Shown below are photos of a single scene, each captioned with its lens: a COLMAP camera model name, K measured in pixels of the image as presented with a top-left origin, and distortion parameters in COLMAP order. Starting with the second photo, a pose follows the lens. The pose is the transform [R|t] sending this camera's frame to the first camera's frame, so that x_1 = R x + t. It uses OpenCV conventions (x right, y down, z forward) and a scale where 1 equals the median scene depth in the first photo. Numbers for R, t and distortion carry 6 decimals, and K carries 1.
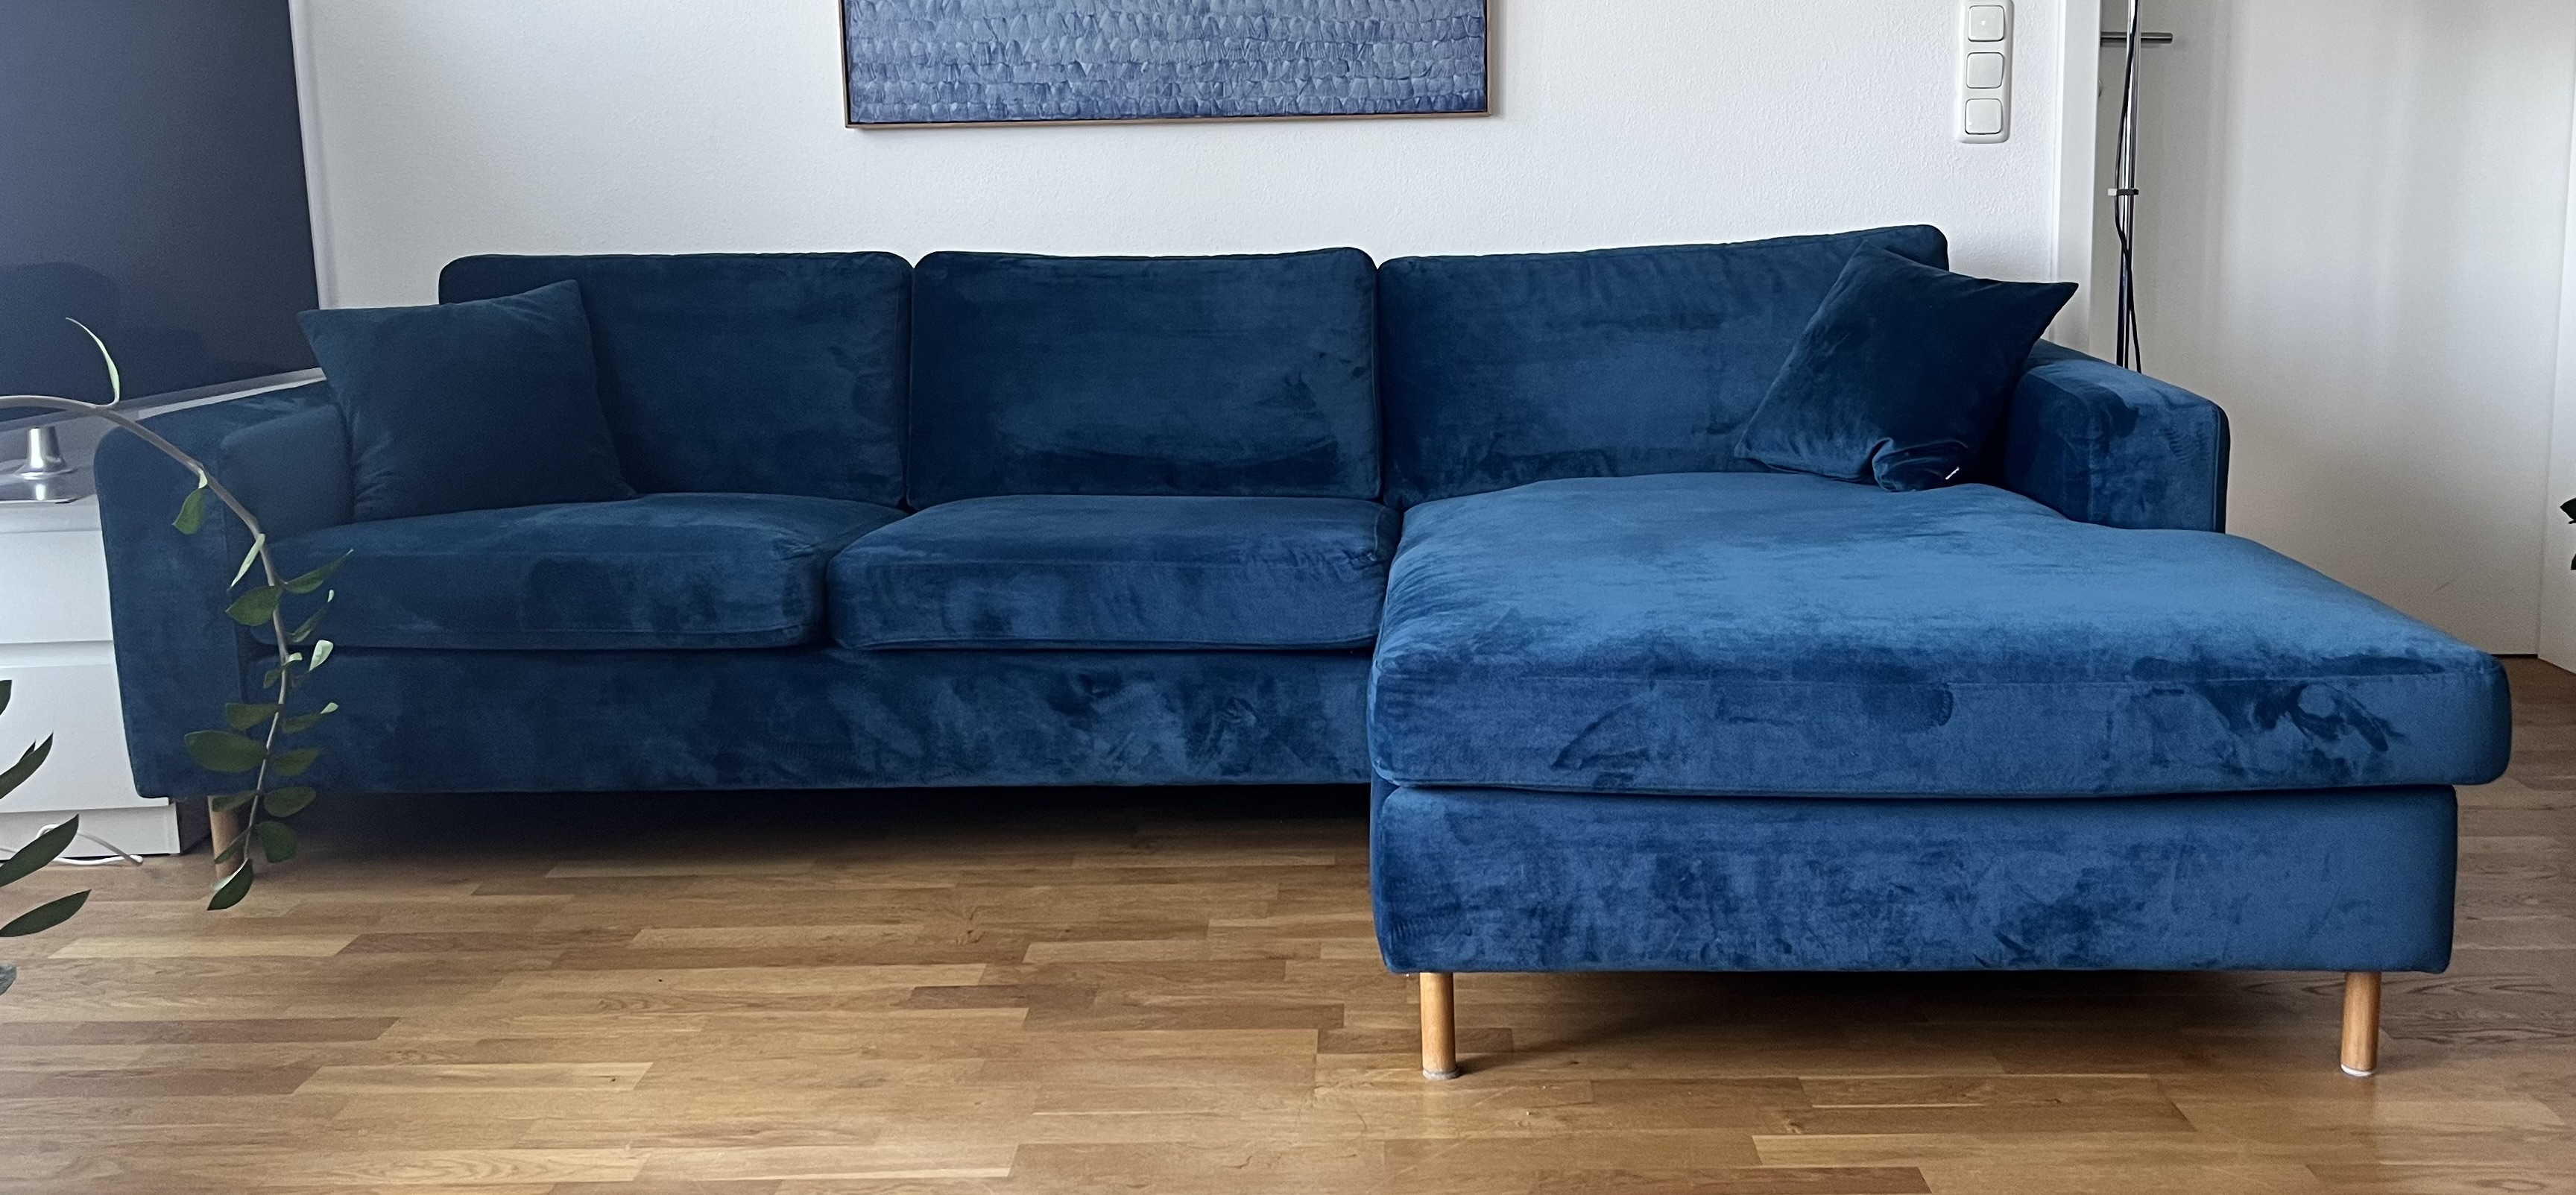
lens RADIAL K [[2475.8, 0, 1287.1], [0, 2475.8, 594.3], [0, 0, 1]] dist [0.038524, 0.010195]
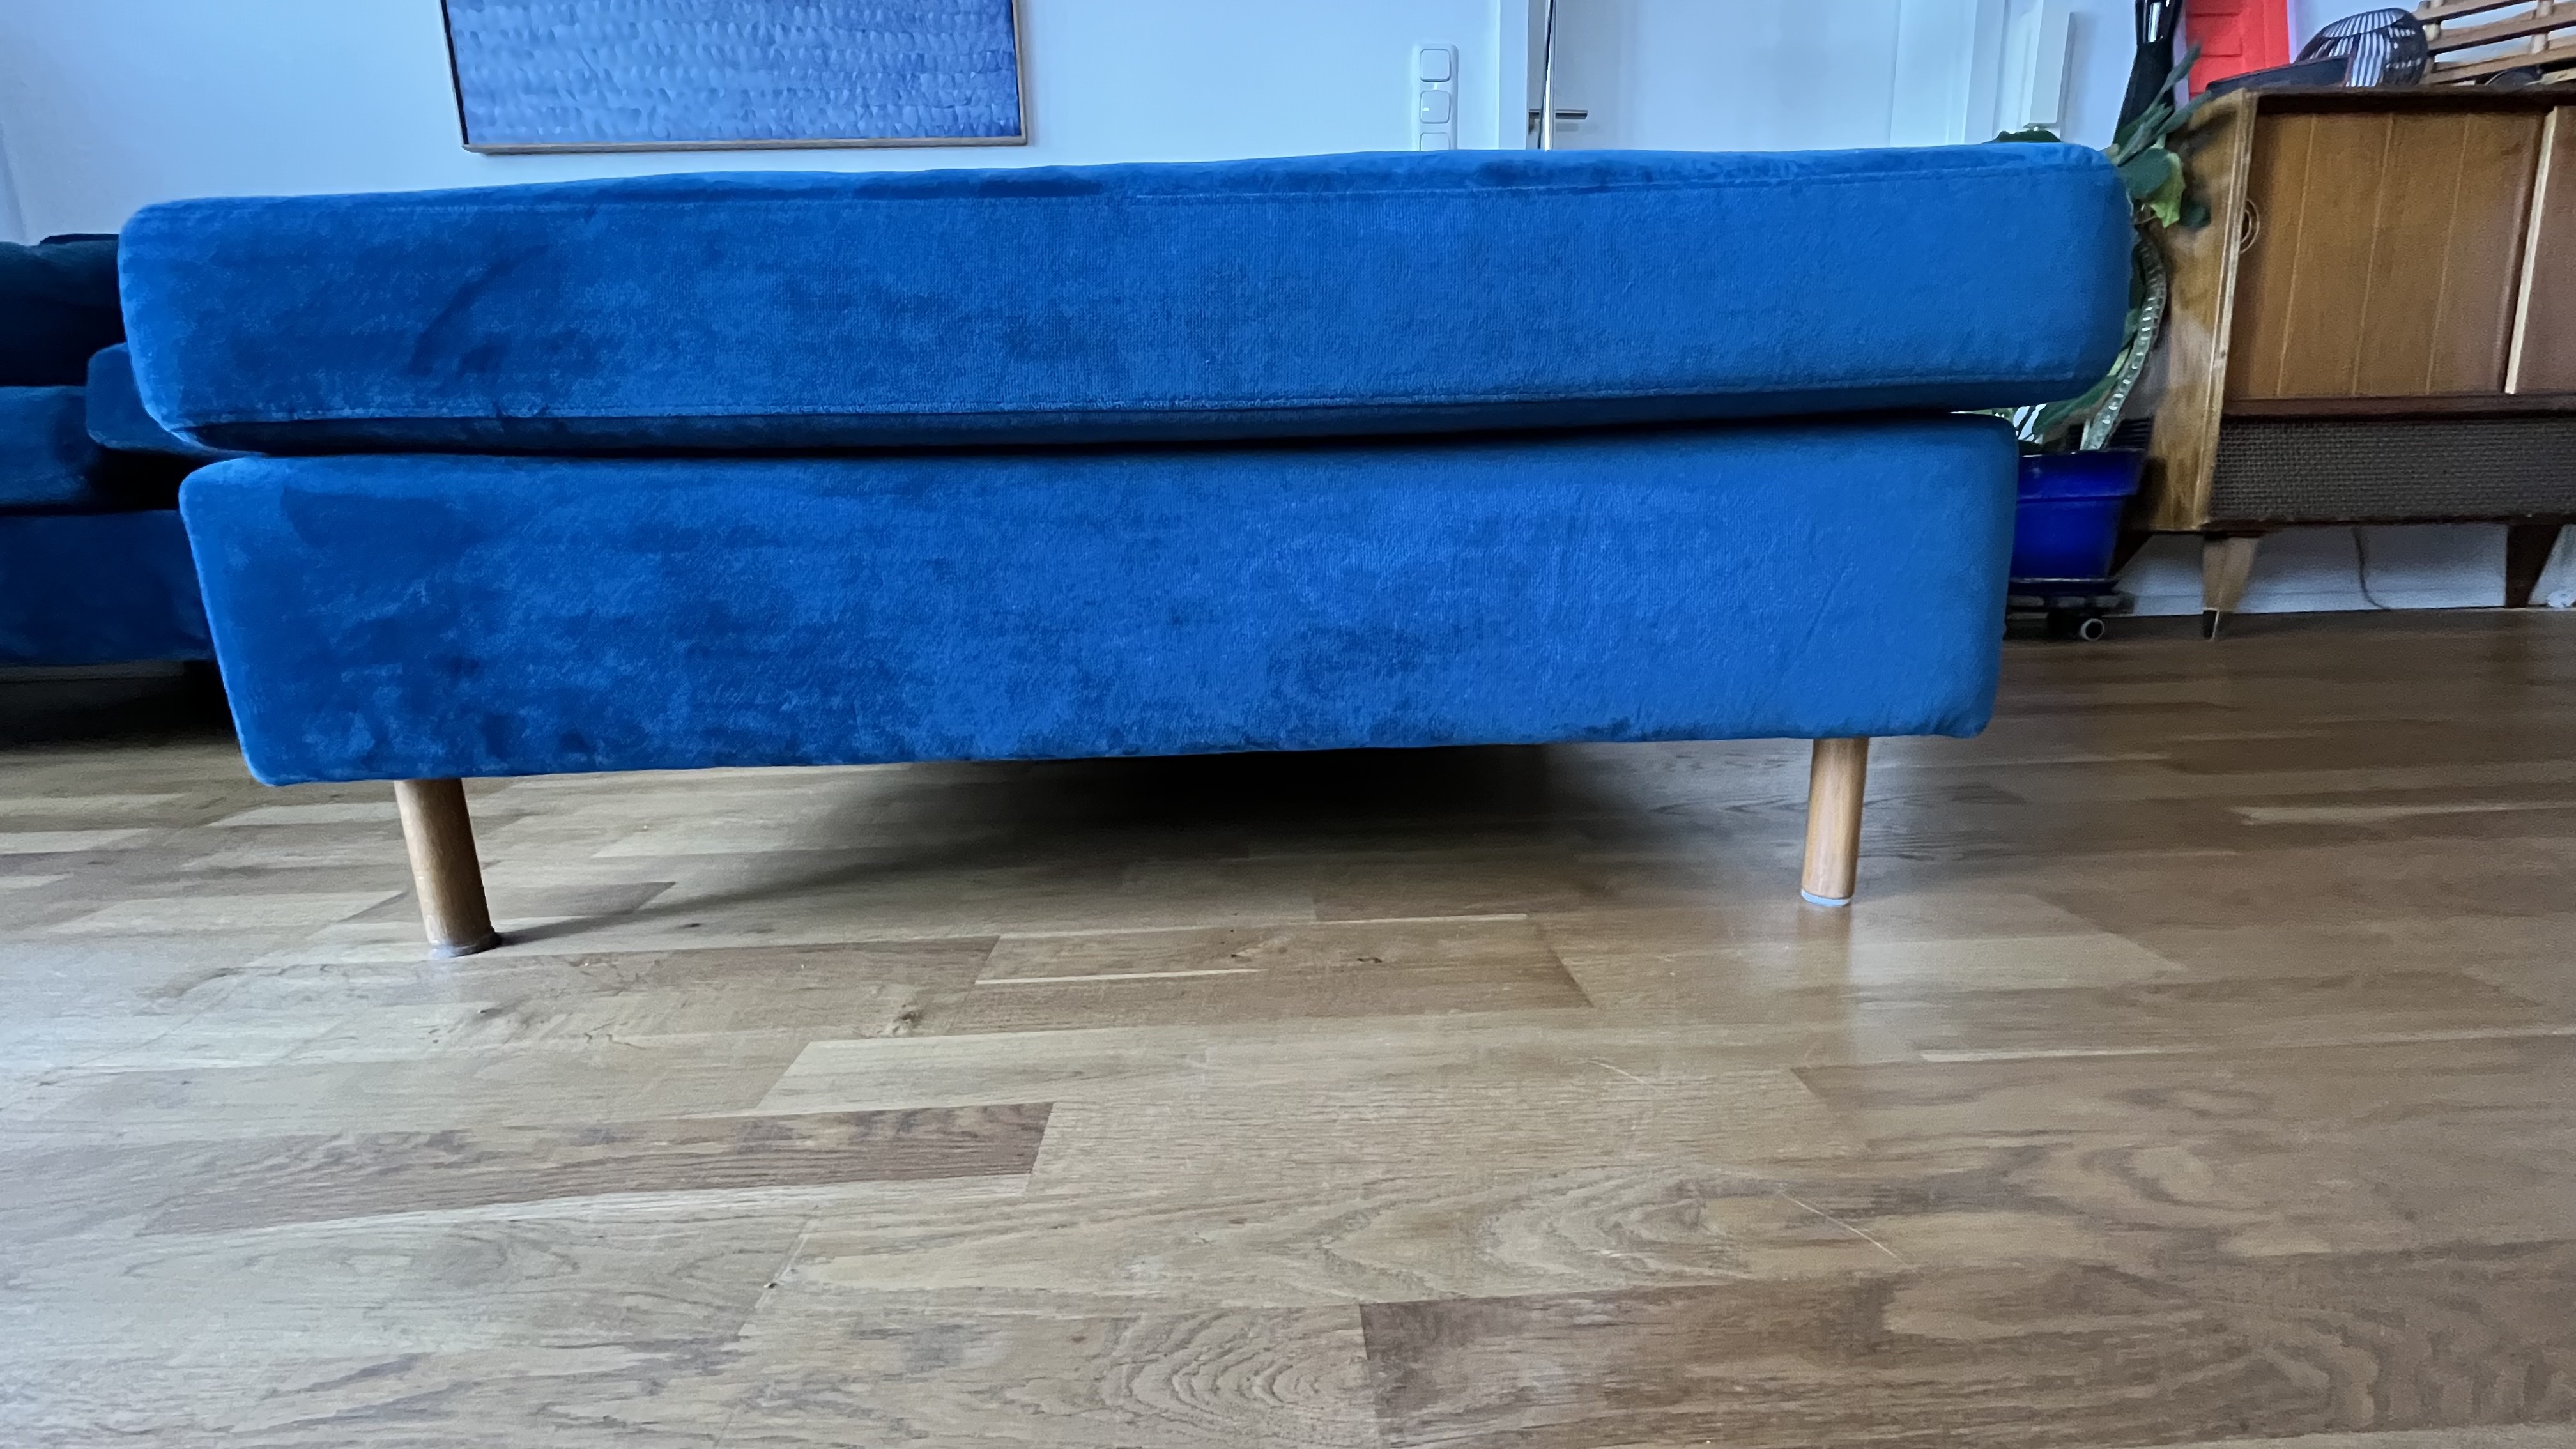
lens RADIAL K [[1032.5, 0, 1293.2], [0, 1032.5, 802.7], [0, 0, 1]] dist [-0.002963, -0.000236]
pose [[0.998552, -0.022809, 0.048713, 0.258170], [0.019844, 0.997970, 0.060515, 0.138198], [-0.049994, -0.059461, 0.996978, 0.695737]]
